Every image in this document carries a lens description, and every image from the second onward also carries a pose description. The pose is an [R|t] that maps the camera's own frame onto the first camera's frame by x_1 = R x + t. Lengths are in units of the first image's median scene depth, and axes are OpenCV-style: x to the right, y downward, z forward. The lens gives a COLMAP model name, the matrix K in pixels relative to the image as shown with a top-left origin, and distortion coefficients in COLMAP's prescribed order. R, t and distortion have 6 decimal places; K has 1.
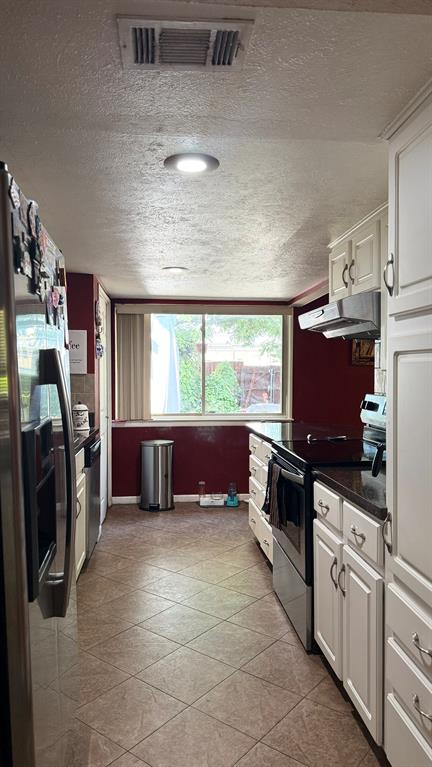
lens RADIAL K [[542.1, 0, 216.0], [0, 542.1, 383.5], [0, 0, 1]] dist [-0.002793, -0.003902]
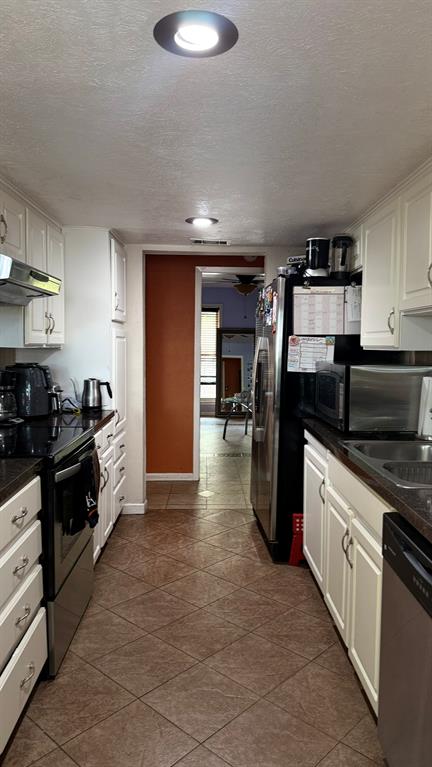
lens RADIAL K [[548.9, 0, 216.0], [0, 548.9, 383.5], [0, 0, 1]] dist [0.031573, -0.001829]
pose [[-0.996112, -0.011168, 0.087384, -0.220333], [-0.002641, 0.995272, 0.097086, -0.061236], [-0.088055, 0.096478, -0.991432, 2.475524]]
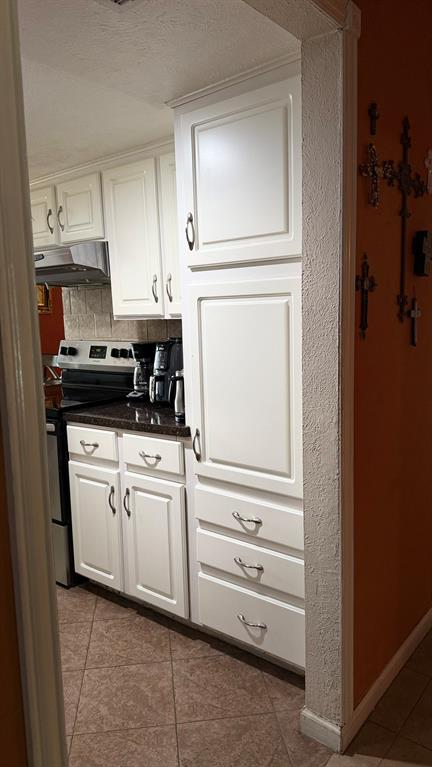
lens RADIAL K [[548.9, 0, 216.0], [0, 548.9, 383.5], [0, 0, 1]] dist [0.031573, -0.001829]
pose [[0.702536, -0.112991, 0.702621, -0.400574], [0.046636, 0.992503, 0.112977, -0.003540], [-0.710119, -0.046603, 0.702538, 0.076003]]
